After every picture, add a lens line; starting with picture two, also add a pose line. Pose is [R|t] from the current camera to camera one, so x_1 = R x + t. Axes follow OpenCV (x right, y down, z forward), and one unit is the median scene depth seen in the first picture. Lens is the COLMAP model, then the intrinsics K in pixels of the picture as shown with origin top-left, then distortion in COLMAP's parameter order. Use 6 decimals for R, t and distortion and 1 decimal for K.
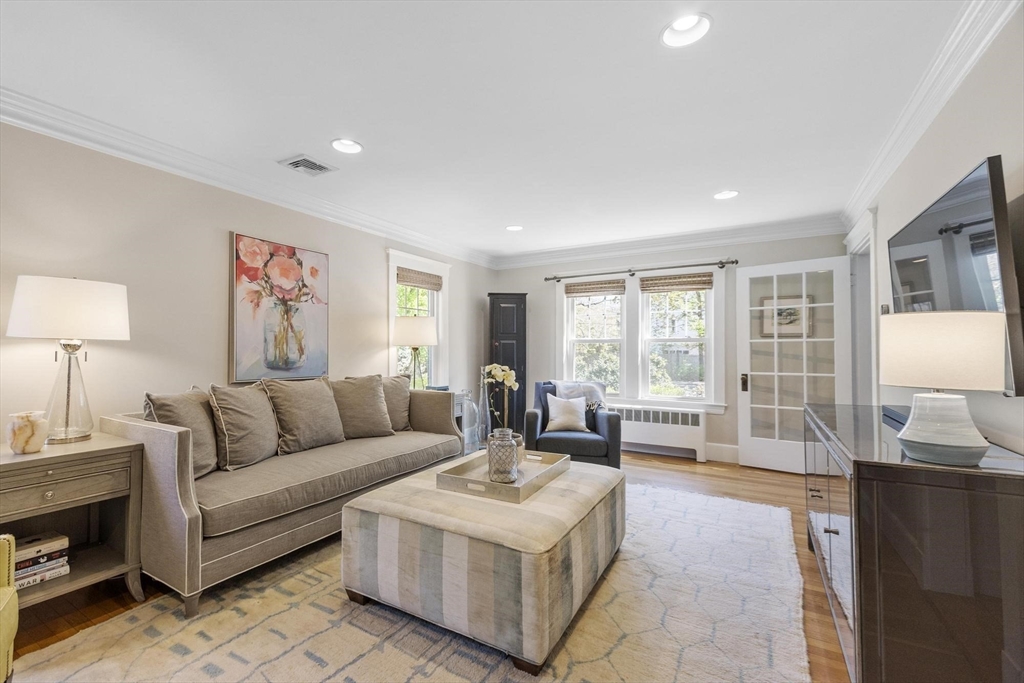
lens RADIAL K [[456.9, 0, 510.9], [0, 456.9, 348.8], [0, 0, 1]] dist [0.008090, -0.000847]
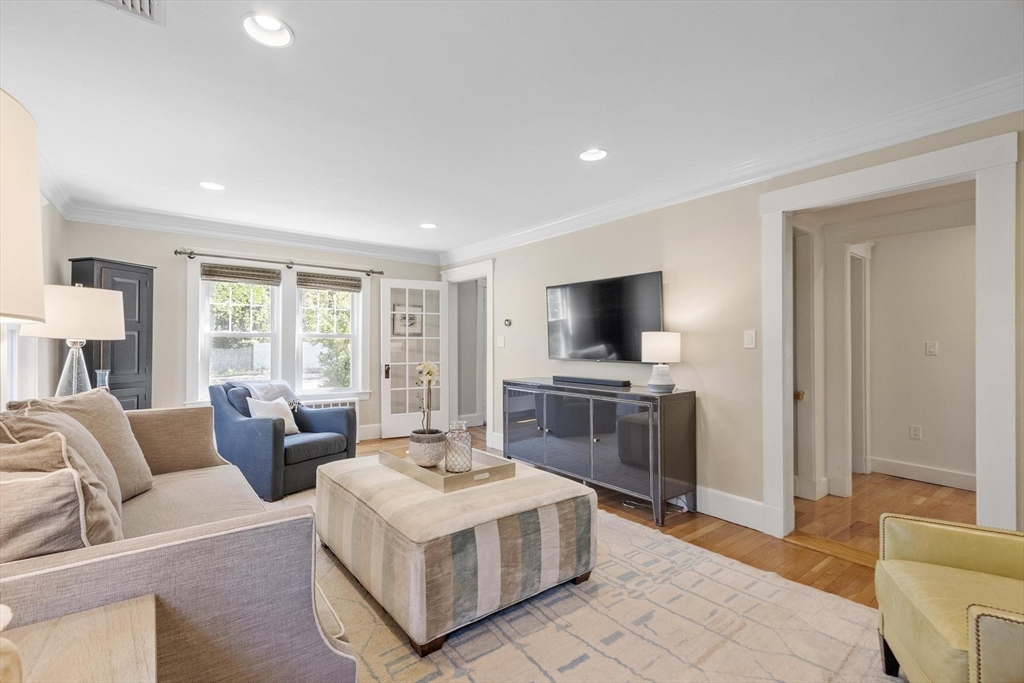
lens RADIAL K [[429.1, 0, 509.9], [0, 429.1, 339.5], [0, 0, 1]] dist [-0.025392, -0.000156]
pose [[0.377246, 0.012934, 0.926023, -0.437666], [-0.004754, 0.999916, -0.012029, -0.000527], [-0.926101, 0.000136, 0.377276, 0.256381]]
